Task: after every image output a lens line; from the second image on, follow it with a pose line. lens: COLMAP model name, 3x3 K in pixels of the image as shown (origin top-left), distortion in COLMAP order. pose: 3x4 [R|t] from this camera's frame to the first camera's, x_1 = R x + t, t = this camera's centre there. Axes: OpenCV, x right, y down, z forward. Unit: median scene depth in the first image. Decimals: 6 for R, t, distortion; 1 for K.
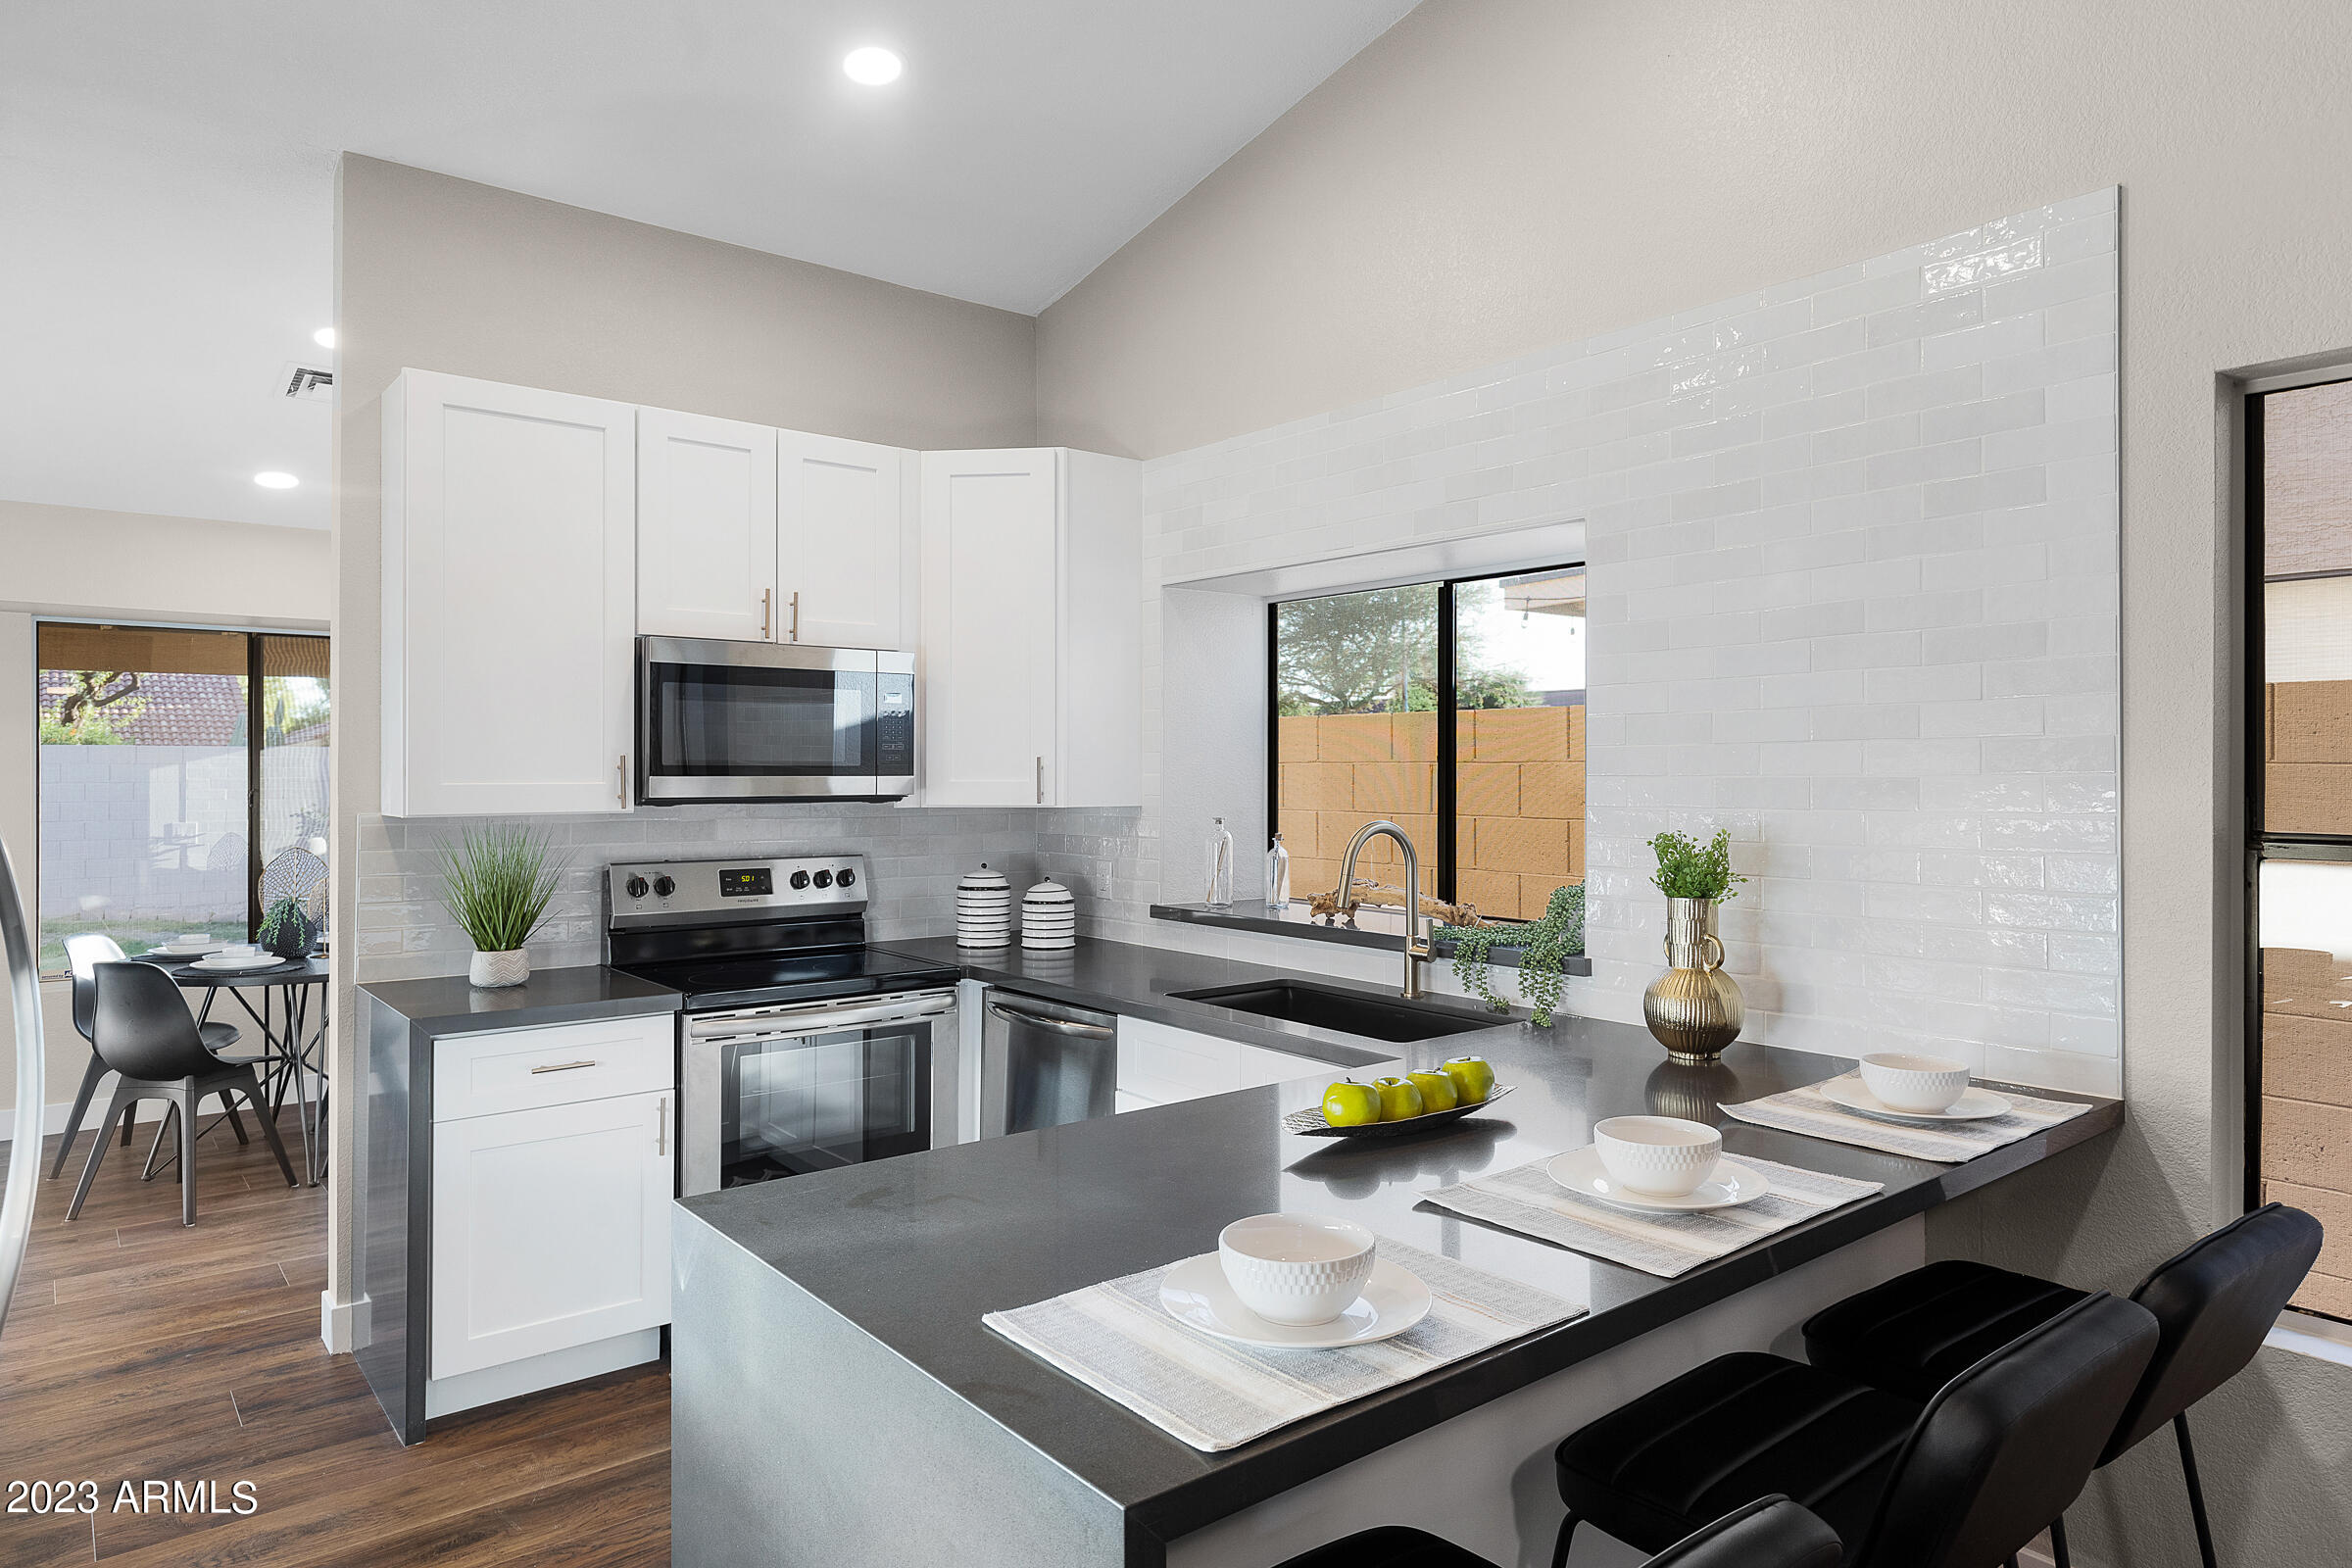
lens RADIAL K [[1412.7, 0, 1231.2], [0, 1412.7, 774.5], [0, 0, 1]] dist [0.002592, -0.000776]
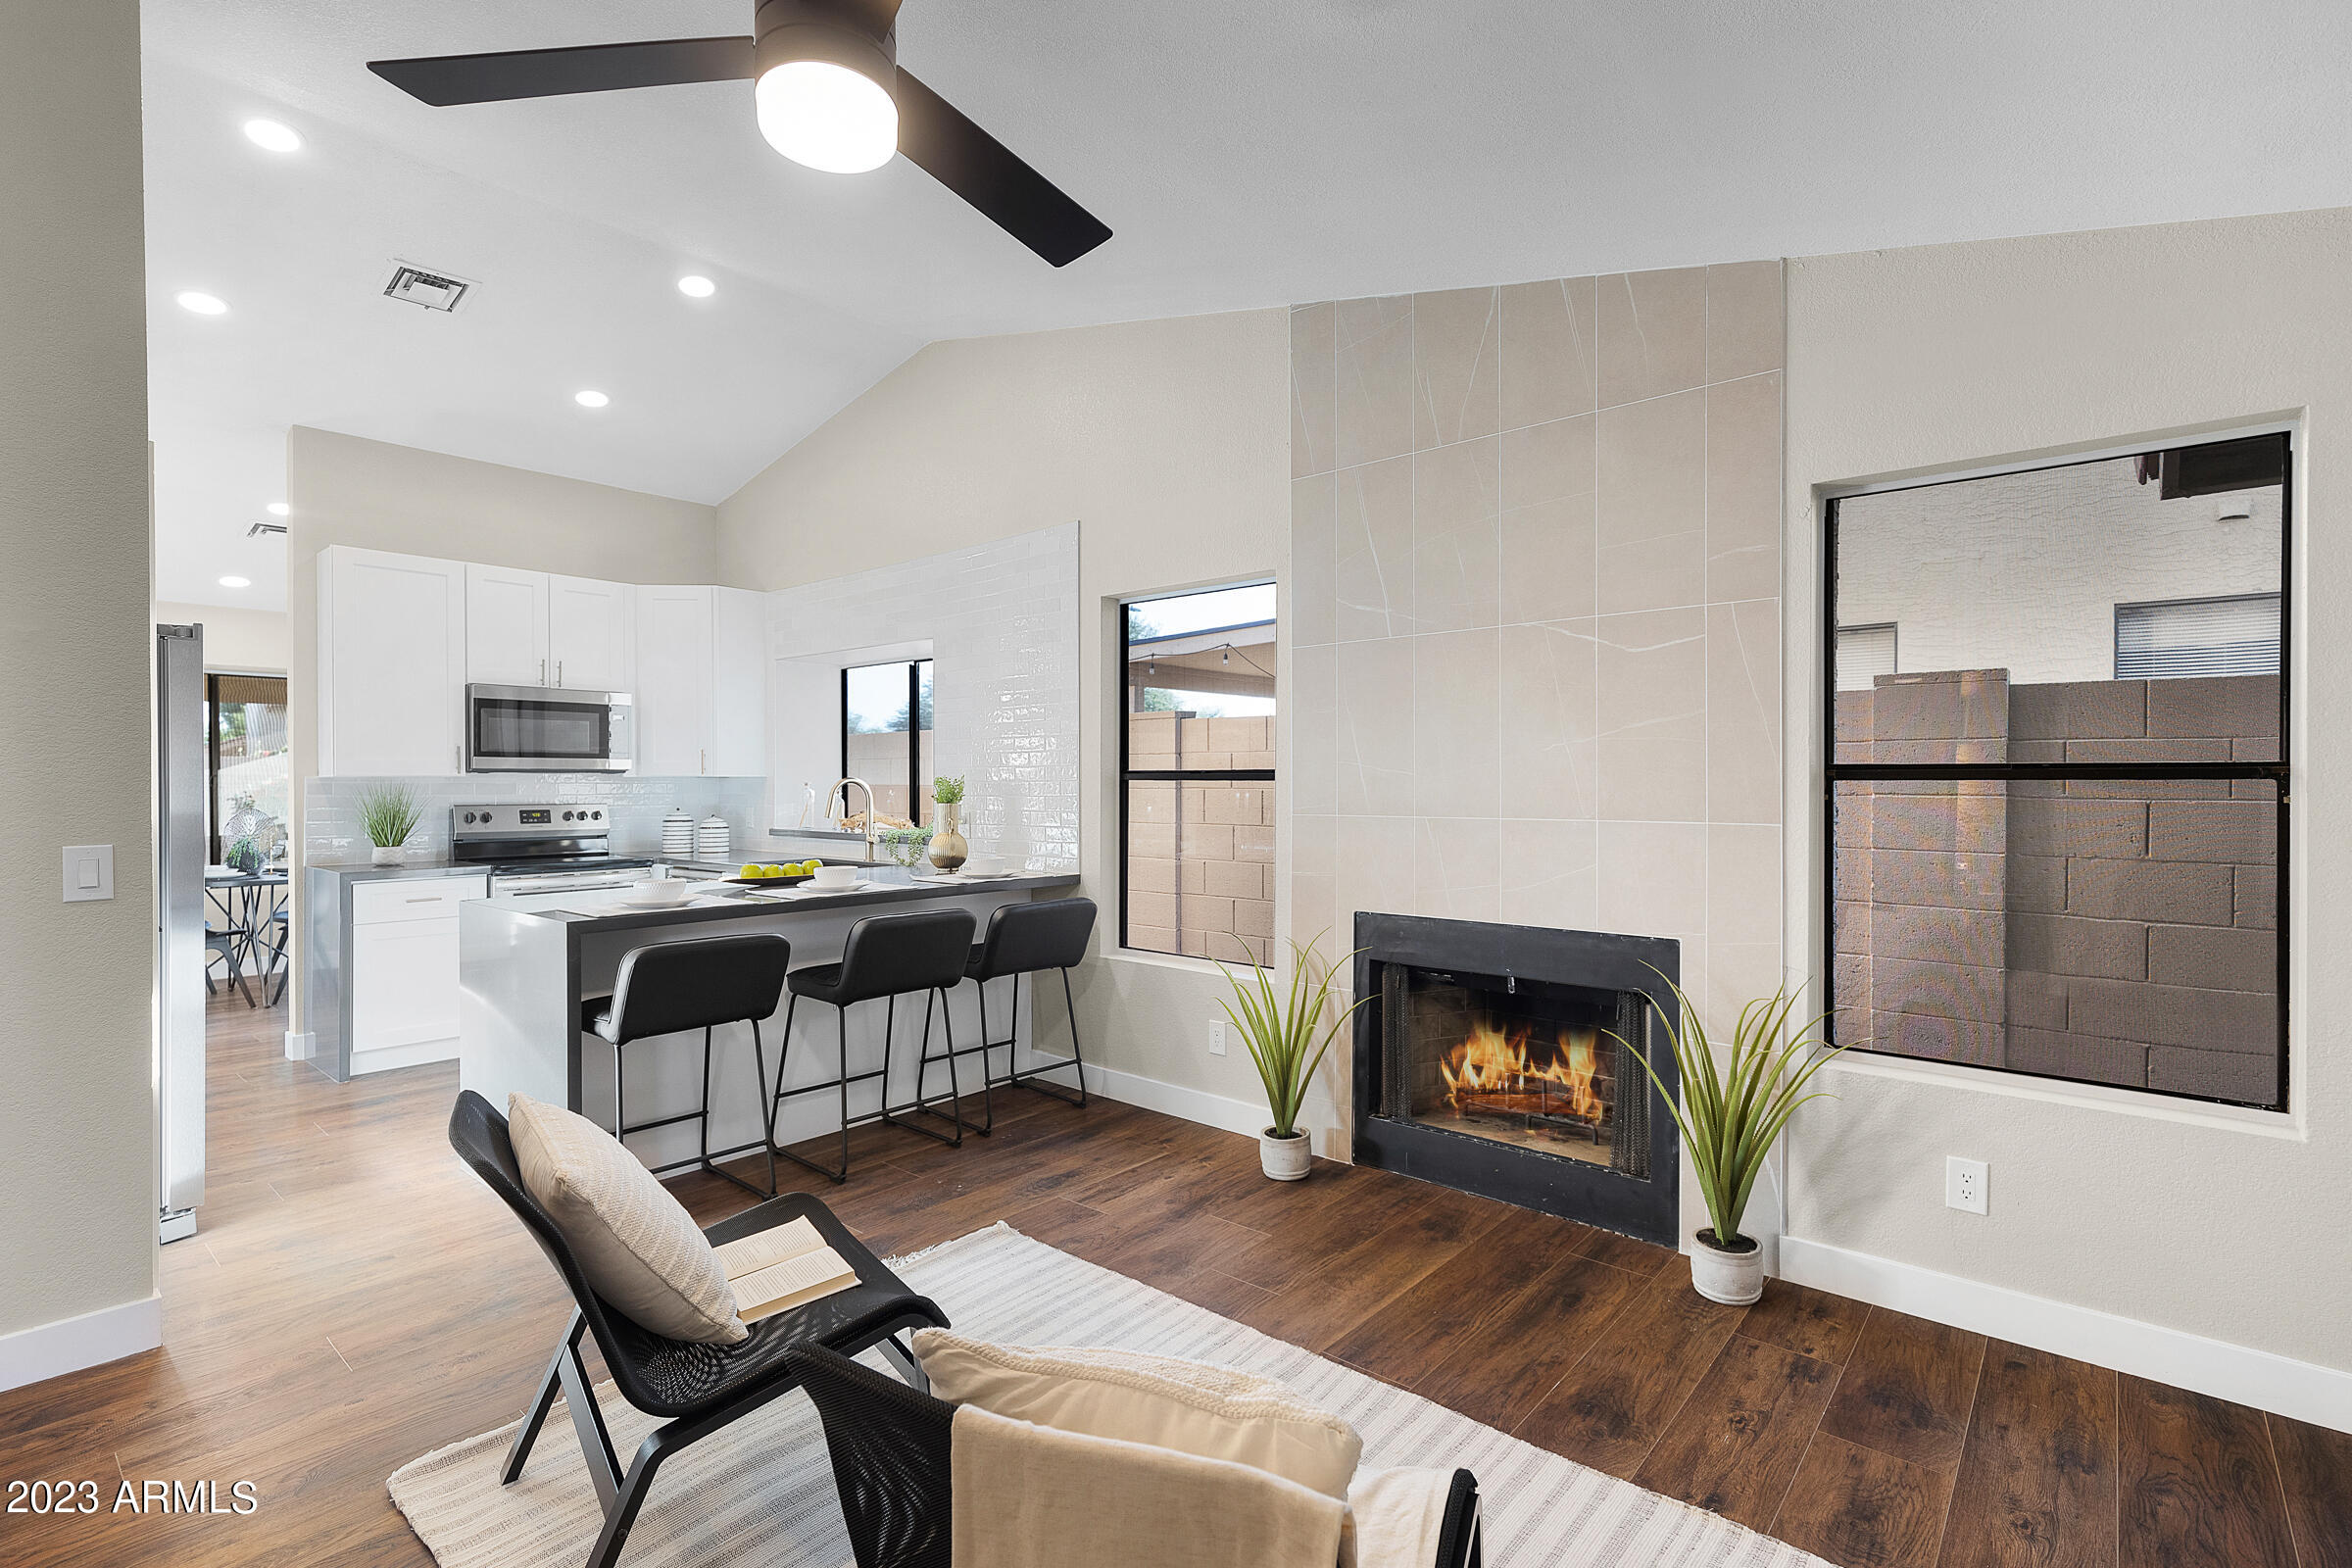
lens RADIAL K [[1087.6, 0, 1205.1], [0, 1087.6, 787.3], [0, 0, 1]] dist [-0.000980, -0.000170]
pose [[0.985606, -0.001513, 0.169050, 0.298526], [0.001090, 0.999996, 0.002594, 0.036987], [-0.169053, -0.002372, 0.985604, -0.588035]]
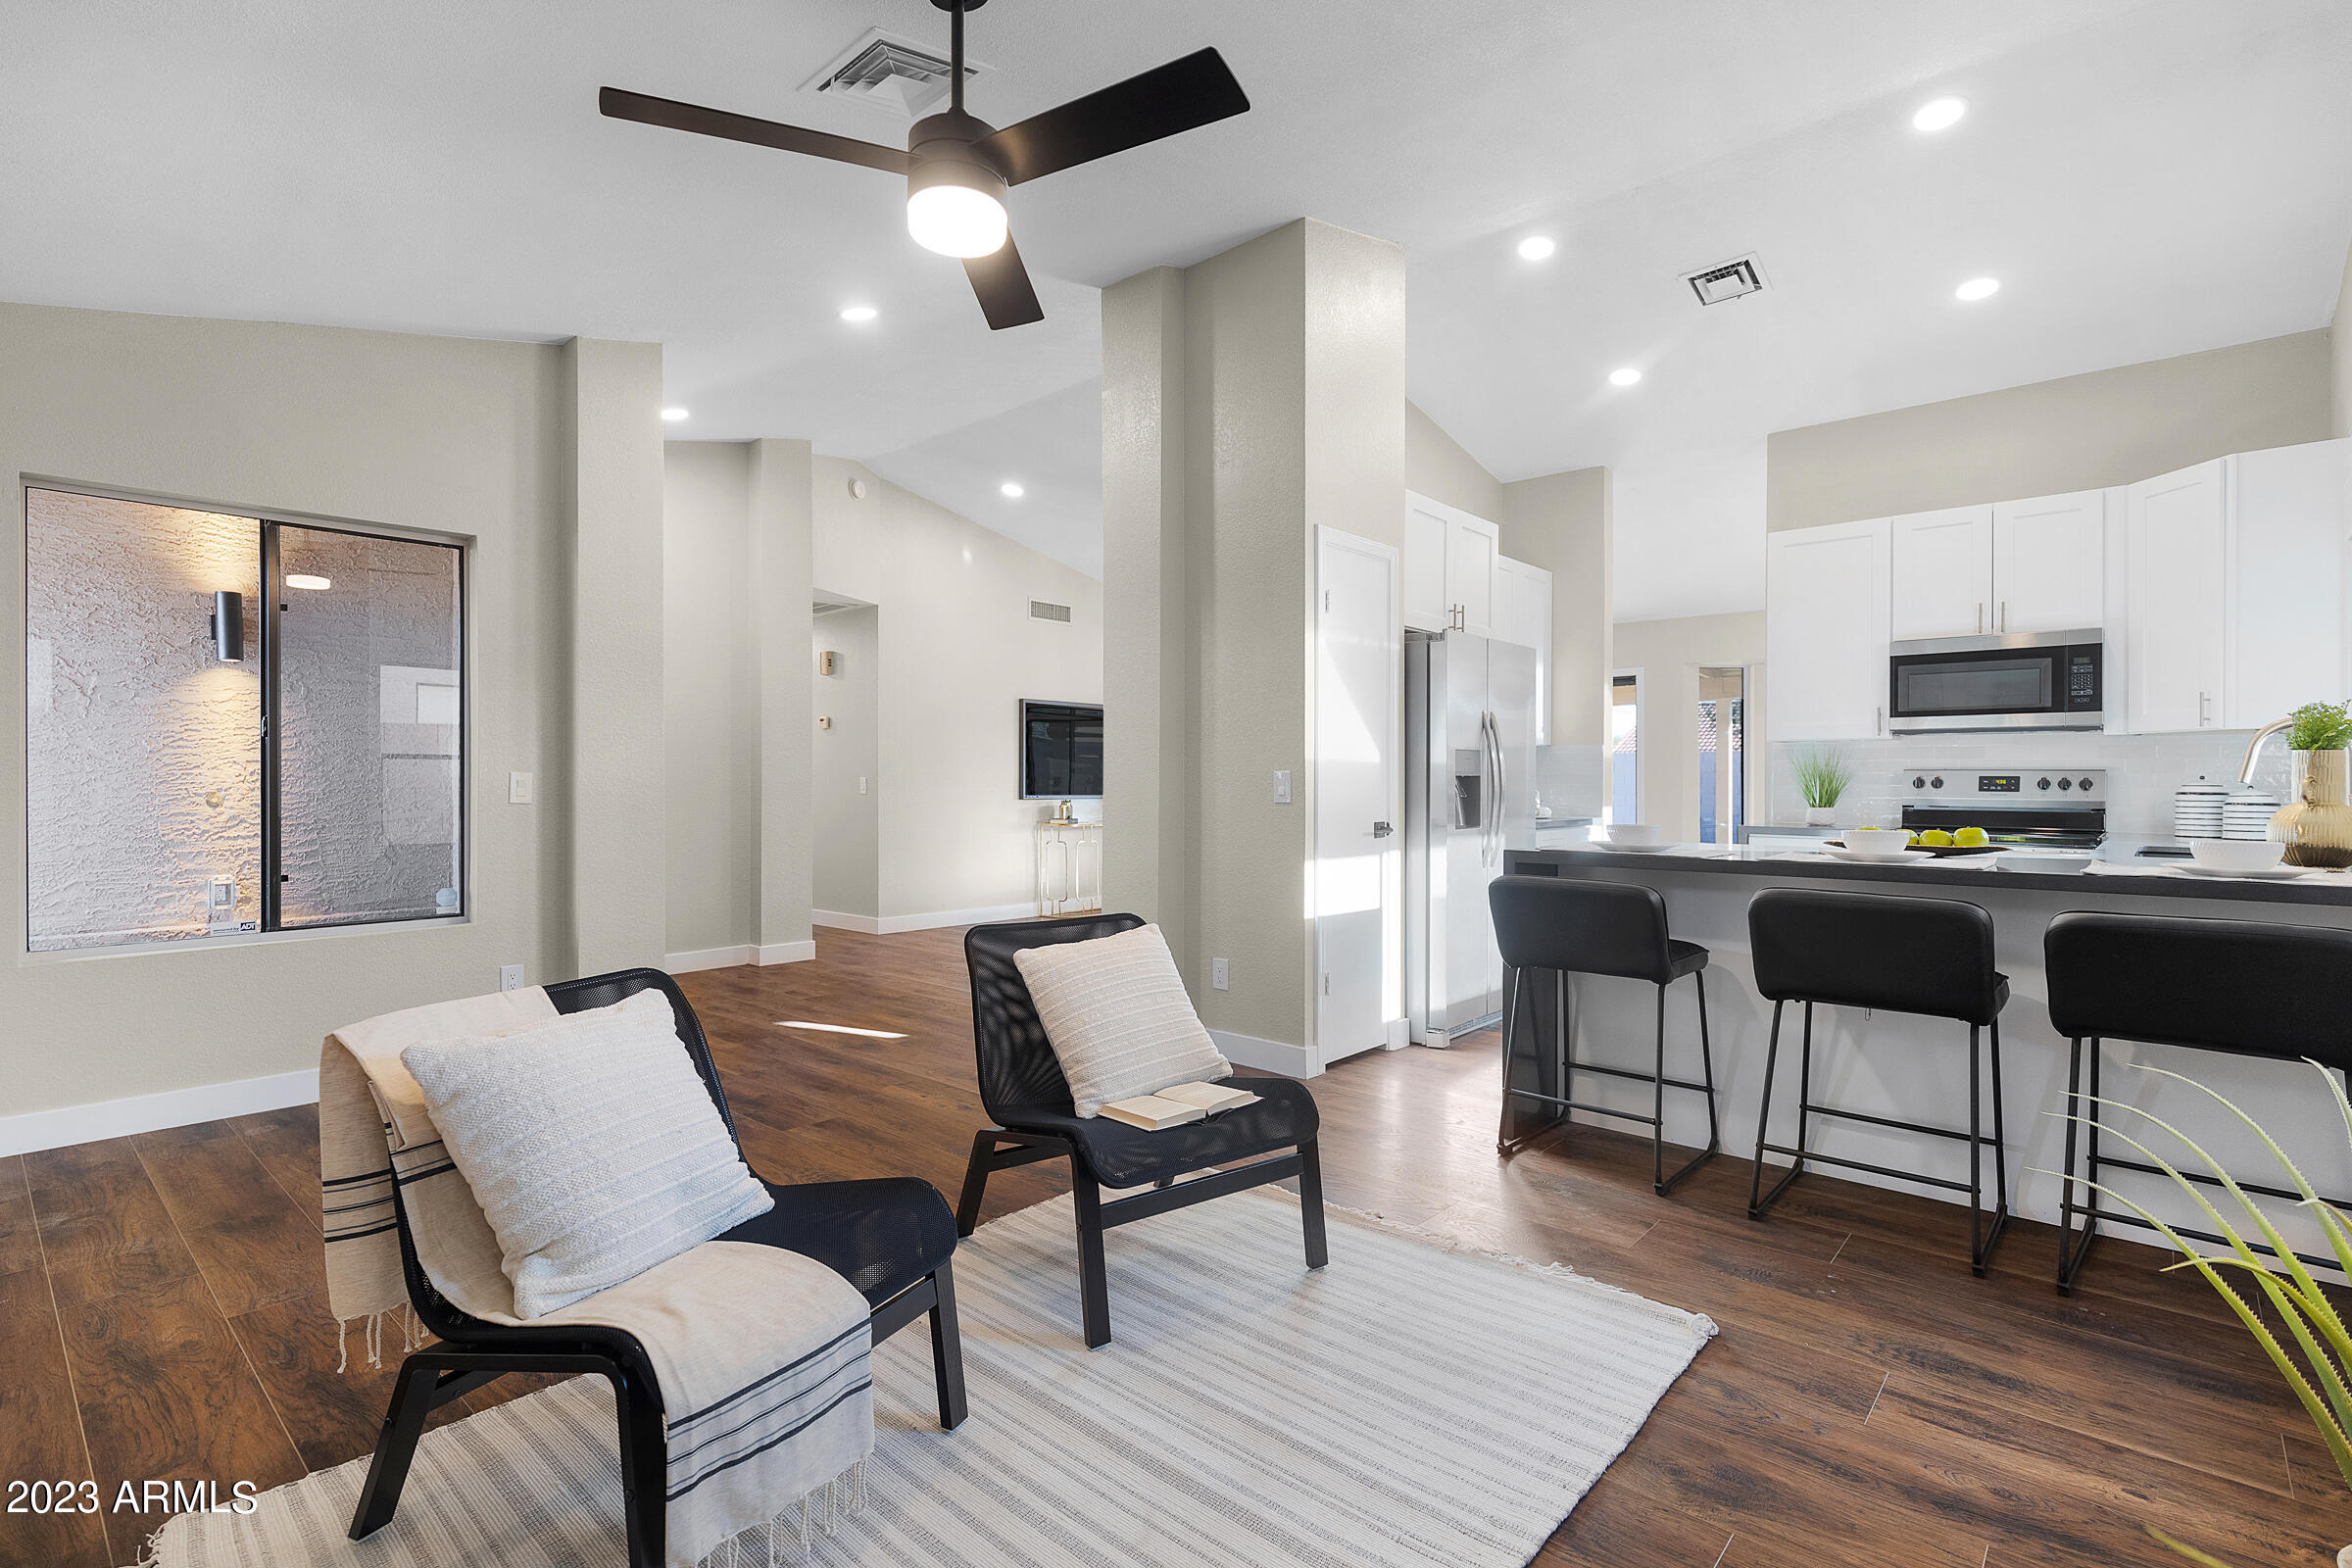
lens RADIAL K [[1099.2, 0, 1171.8], [0, 1099.2, 775.7], [0, 0, 1]] dist [0.012003, -0.000249]
pose [[0.139012, -0.003201, -0.990286, 0.824004], [-0.006599, 0.999970, -0.004159, 0.082573], [0.990269, 0.007113, 0.138986, -0.123945]]
